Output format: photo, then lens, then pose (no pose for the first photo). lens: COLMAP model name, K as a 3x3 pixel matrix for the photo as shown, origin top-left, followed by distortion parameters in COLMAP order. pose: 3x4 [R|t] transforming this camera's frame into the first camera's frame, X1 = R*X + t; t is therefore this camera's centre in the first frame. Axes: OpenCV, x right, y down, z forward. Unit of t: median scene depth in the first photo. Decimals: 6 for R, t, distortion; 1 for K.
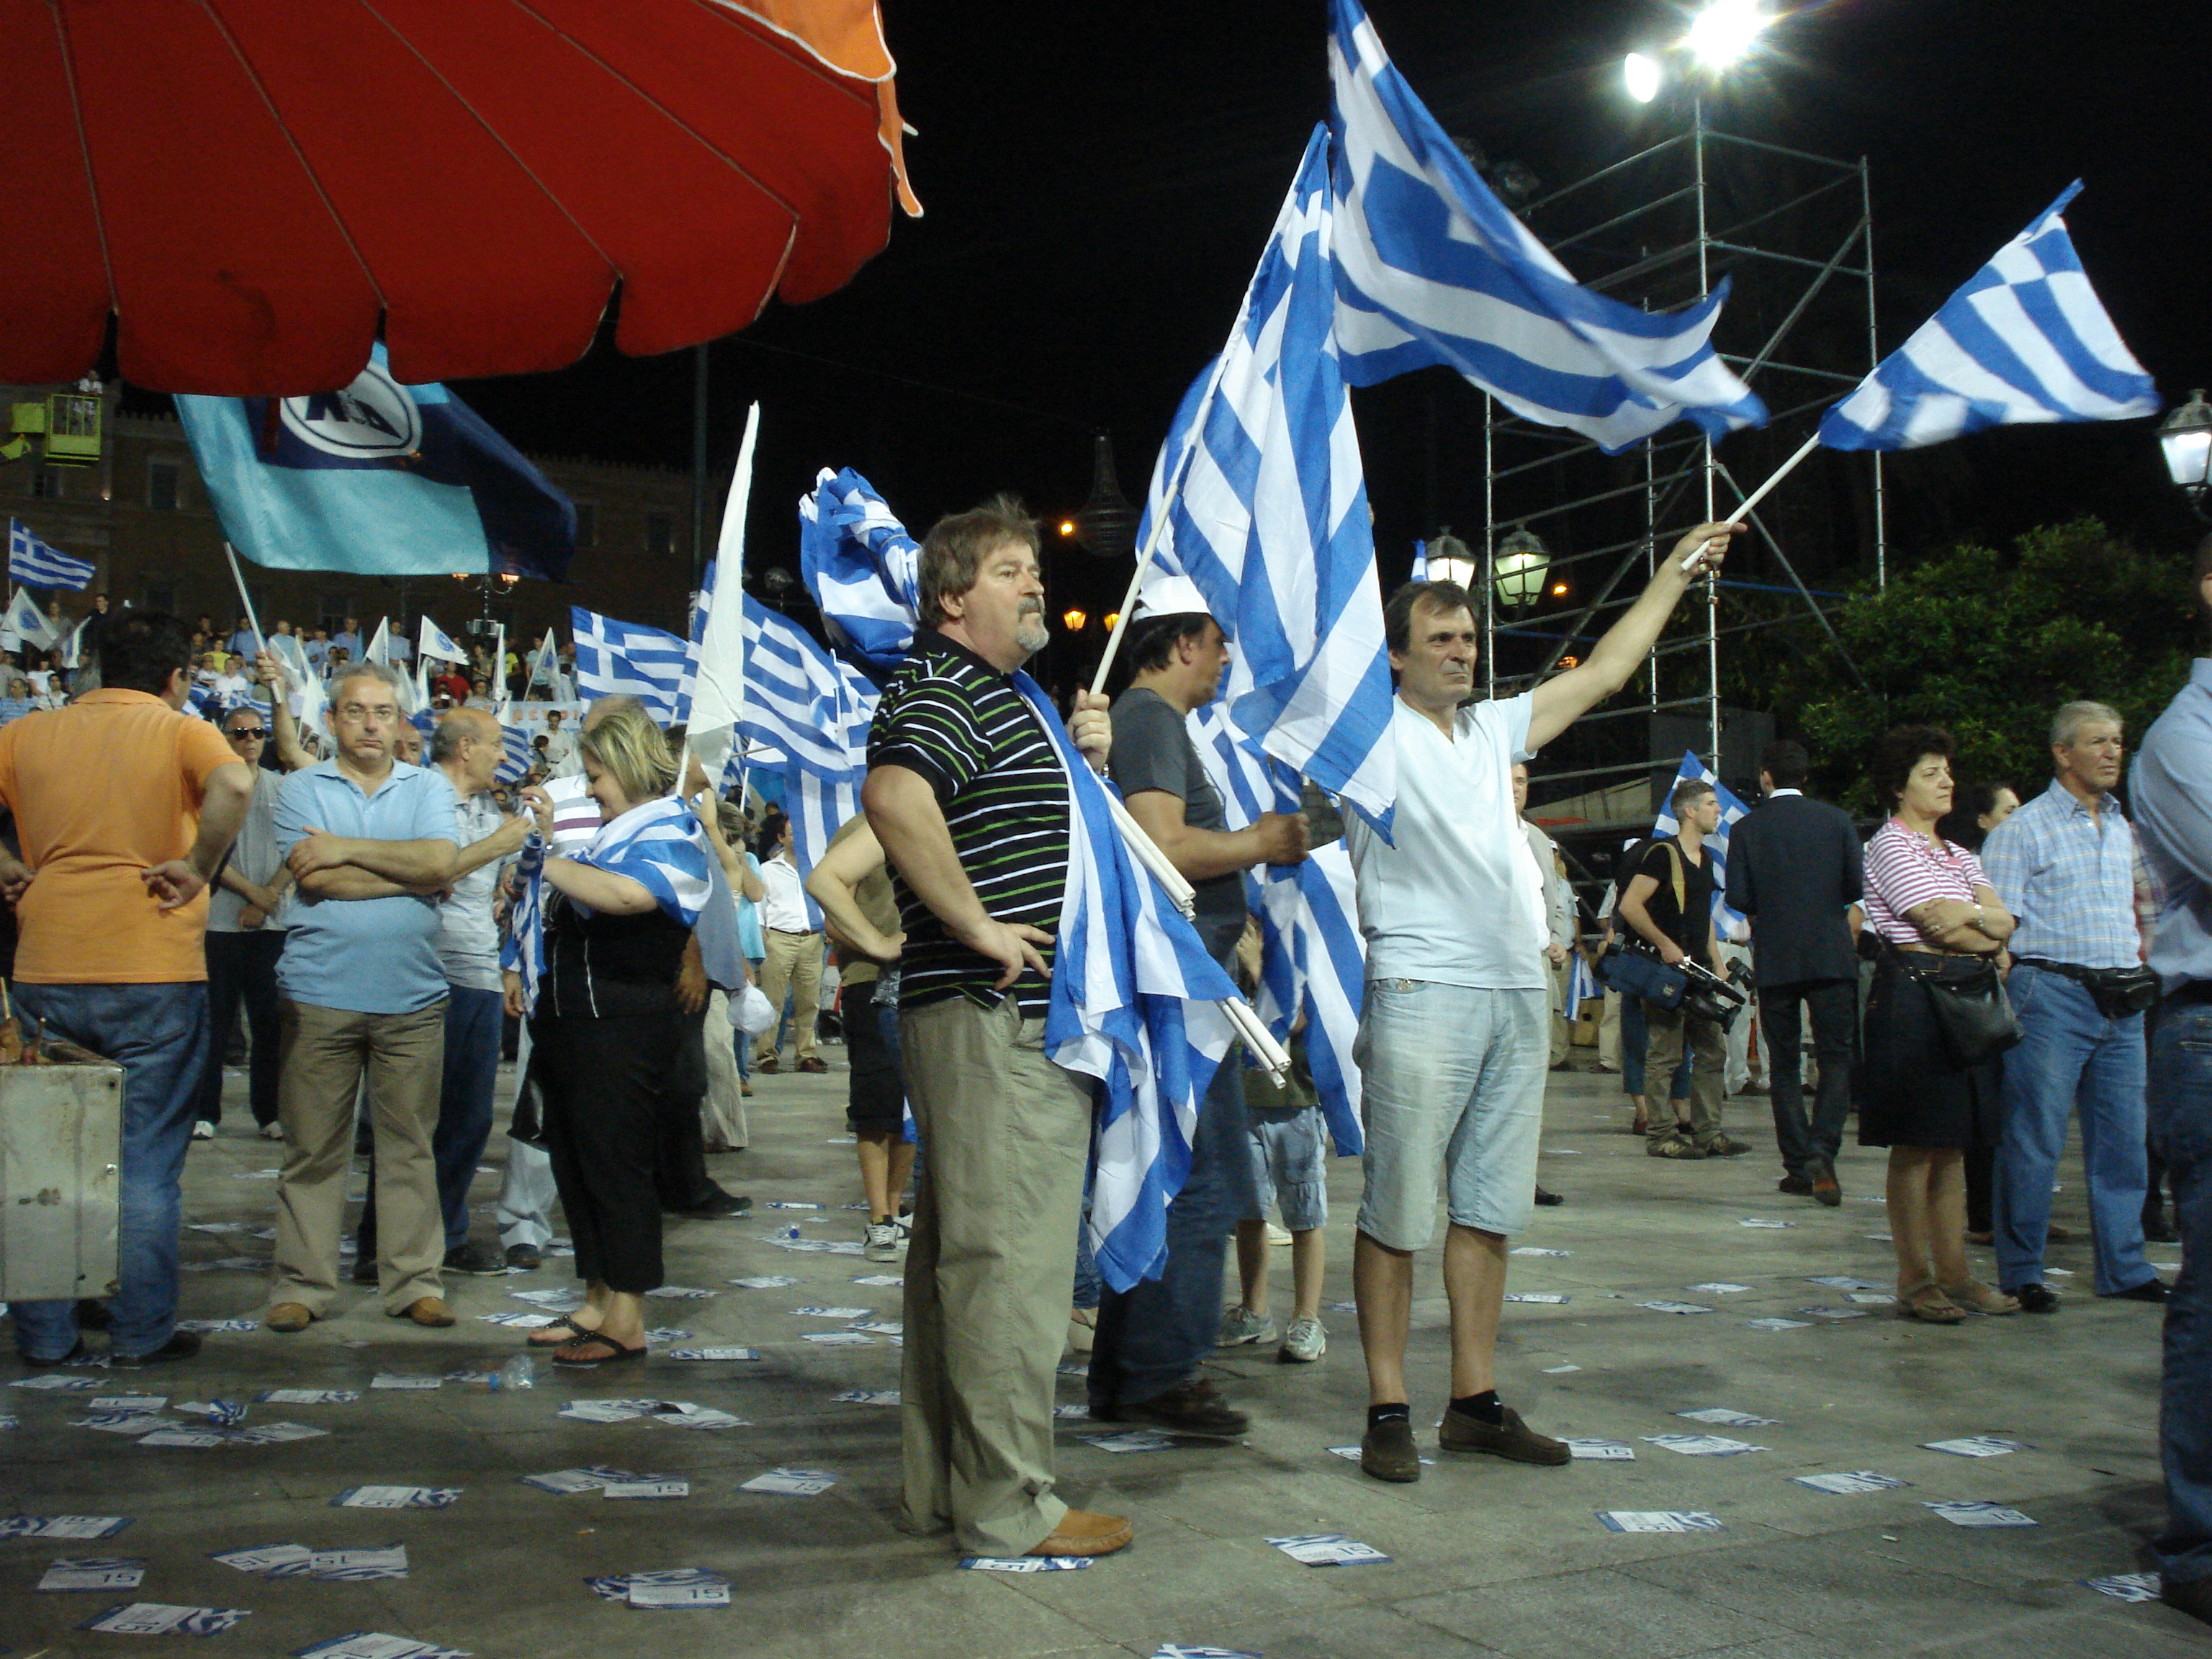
lens RADIAL K [[2433.6, 0, 1105.6], [0, 2433.6, 857.9], [0, 0, 1]] dist [-0.007852, -0.015605]
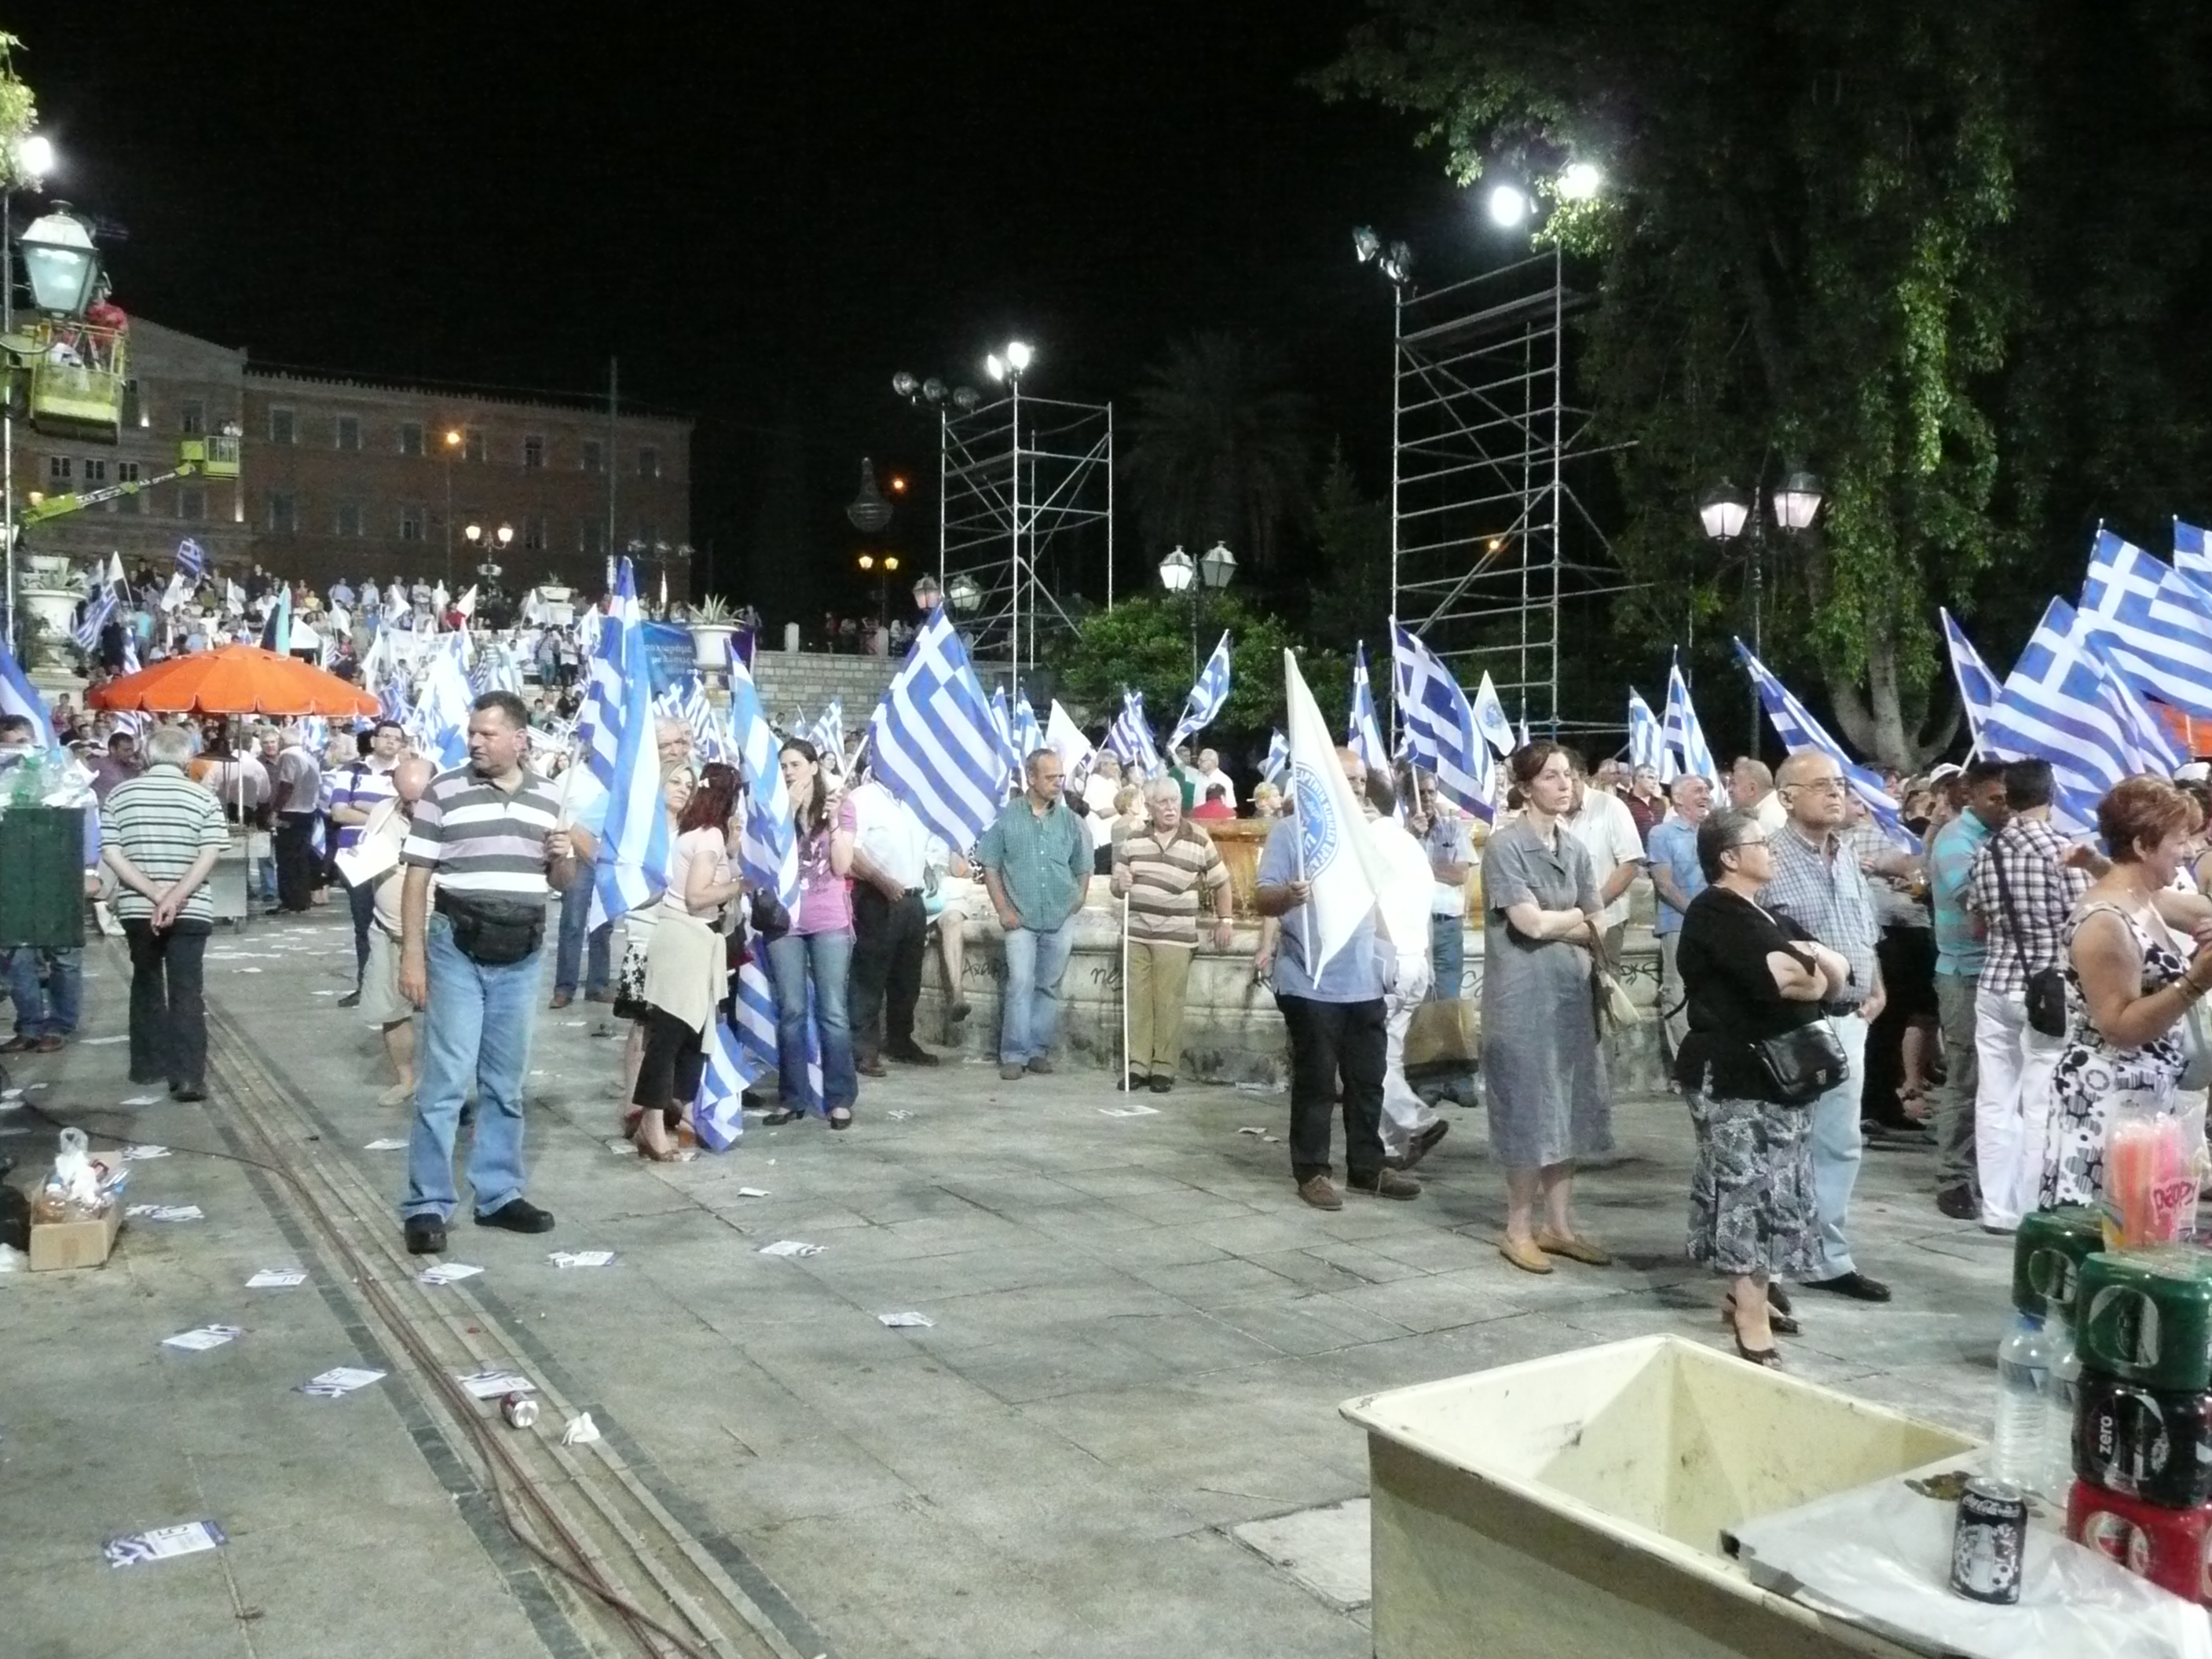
lens RADIAL K [[1813.0, 0, 1106.0], [0, 1813.0, 829.5], [0, 0, 1]] dist [-0.000239, 0.041528]
pose [[0.998731, -0.000725, 0.050357, 0.243980], [-0.003266, 0.996859, 0.079124, -0.049891], [-0.050256, -0.079188, 0.995592, -0.606506]]
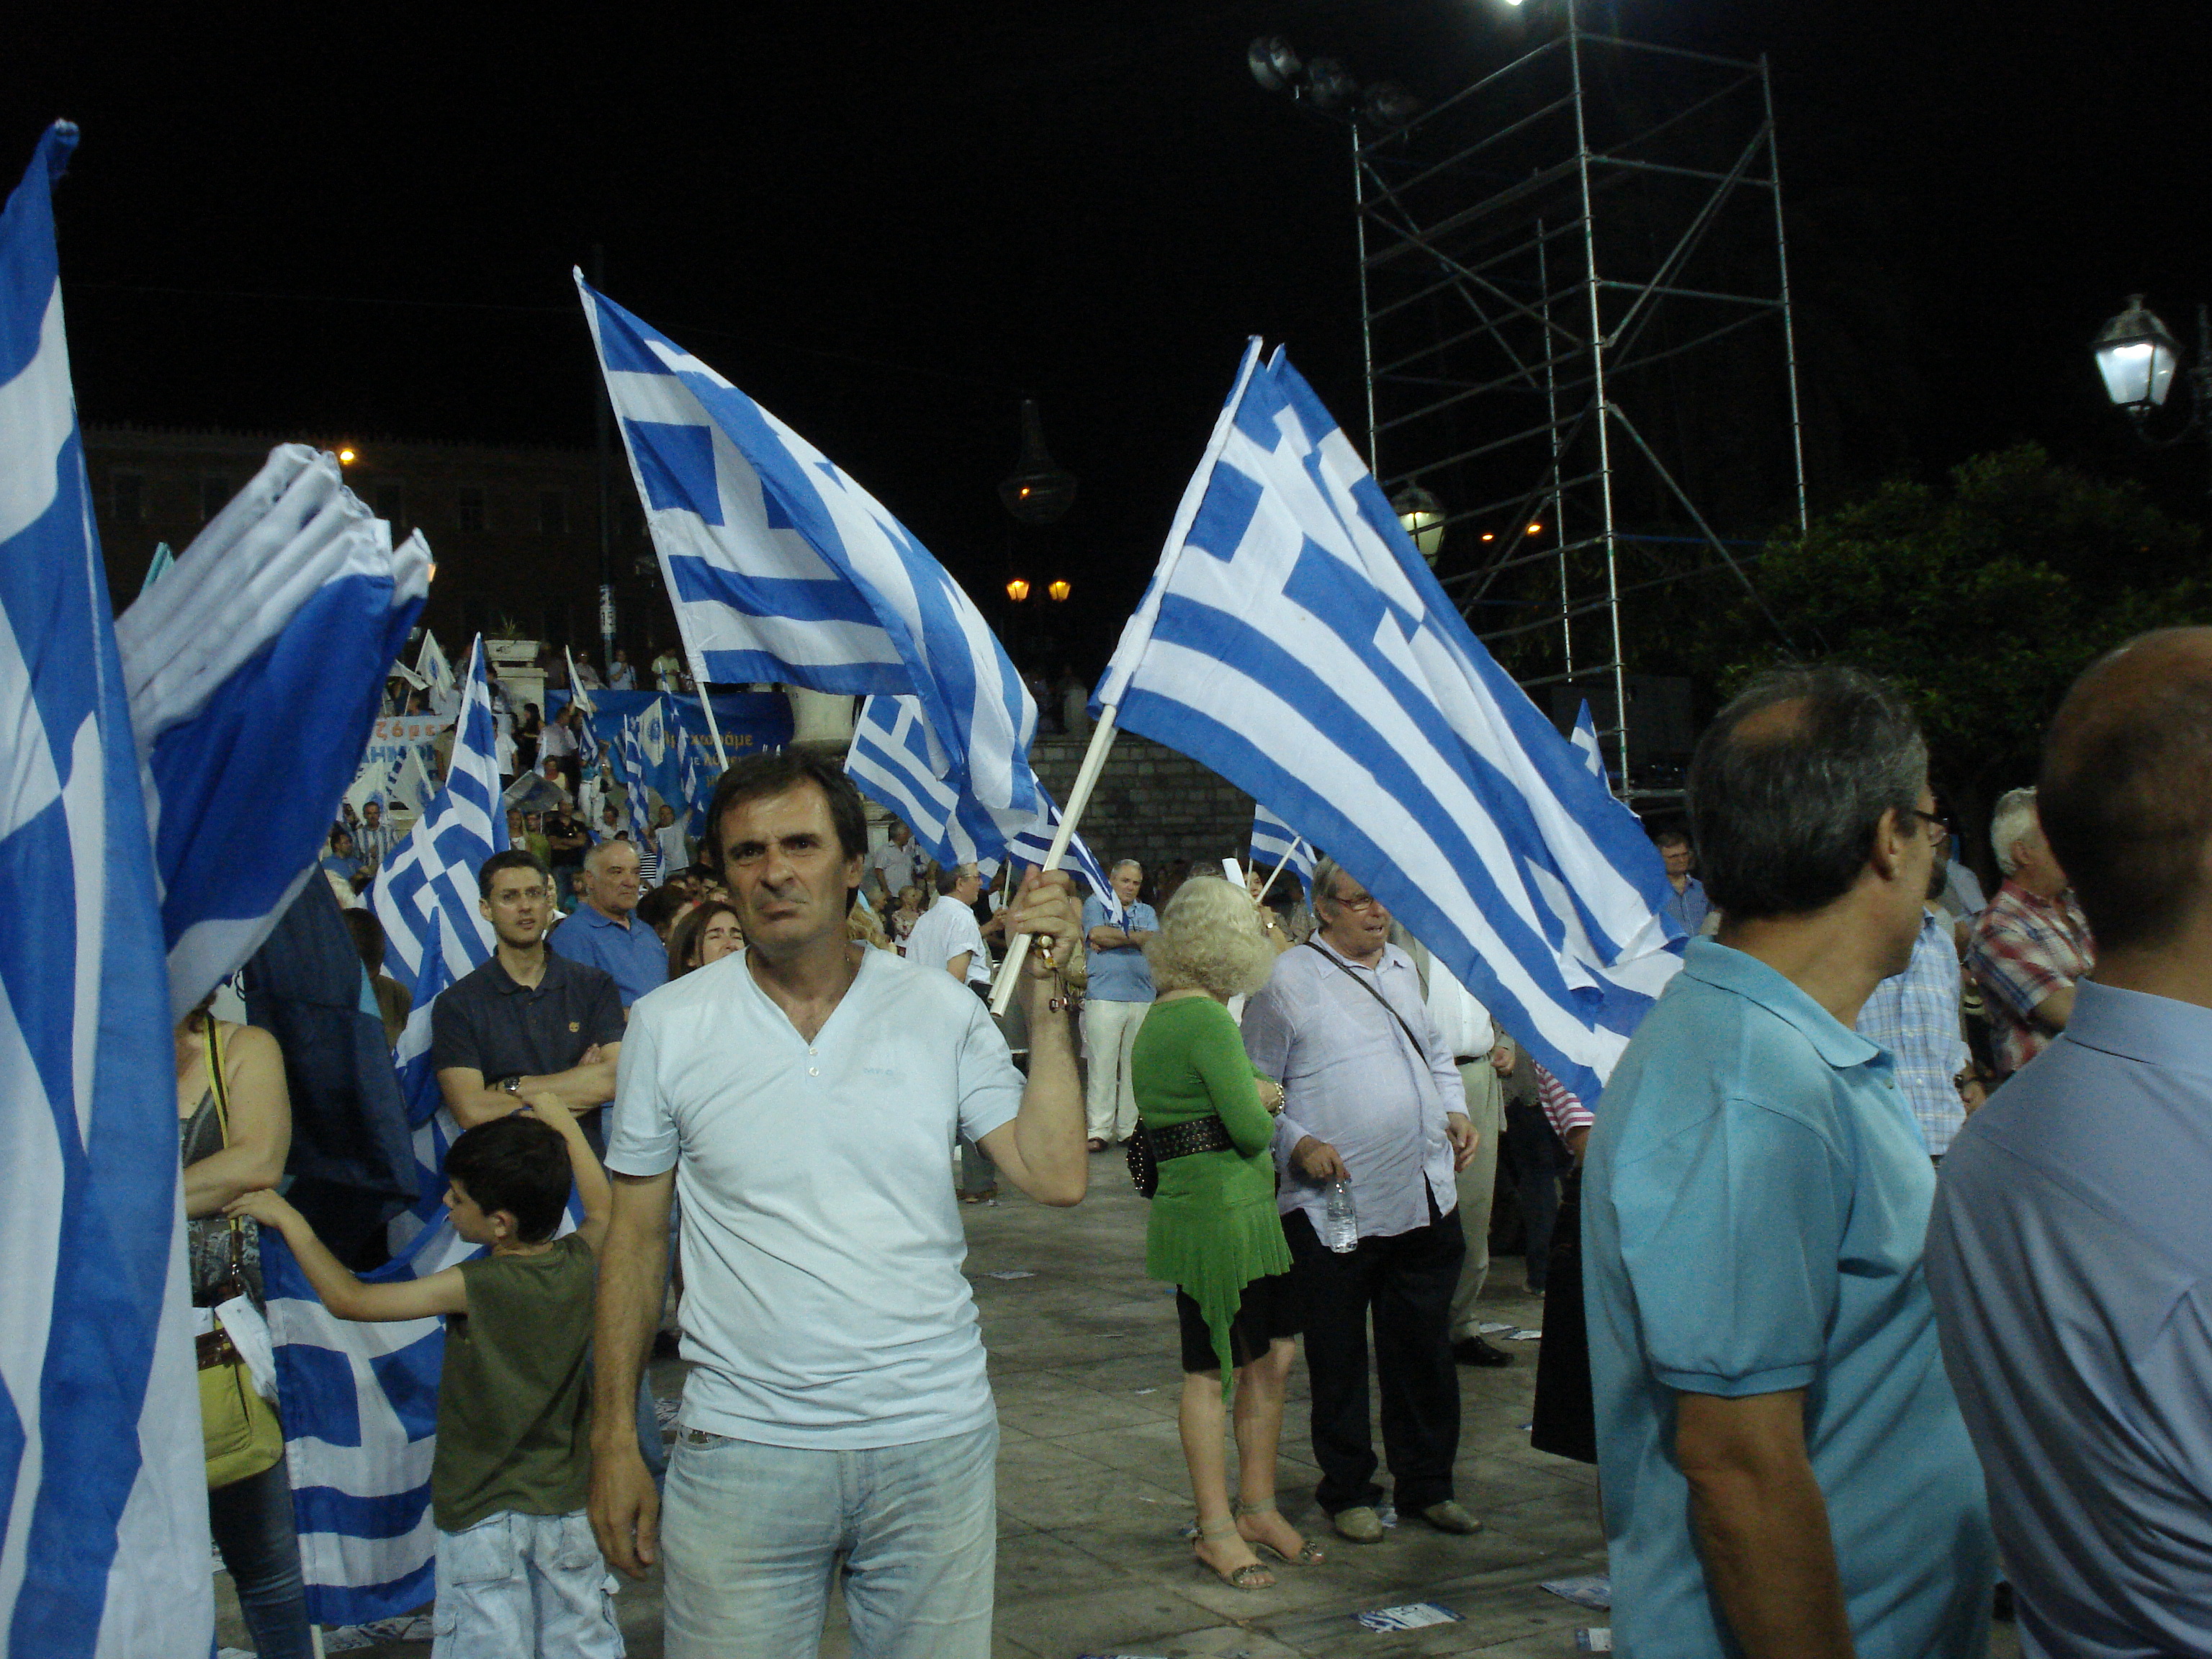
lens RADIAL K [[2437.2, 0, 1106.0], [0, 2437.2, 829.5], [0, 0, 1]] dist [-0.010543, -0.007678]
pose [[0.998772, -0.049387, -0.003945, 0.061076], [0.049409, 0.998762, 0.005686, -0.019646], [0.003659, -0.005874, 0.999976, 0.100129]]
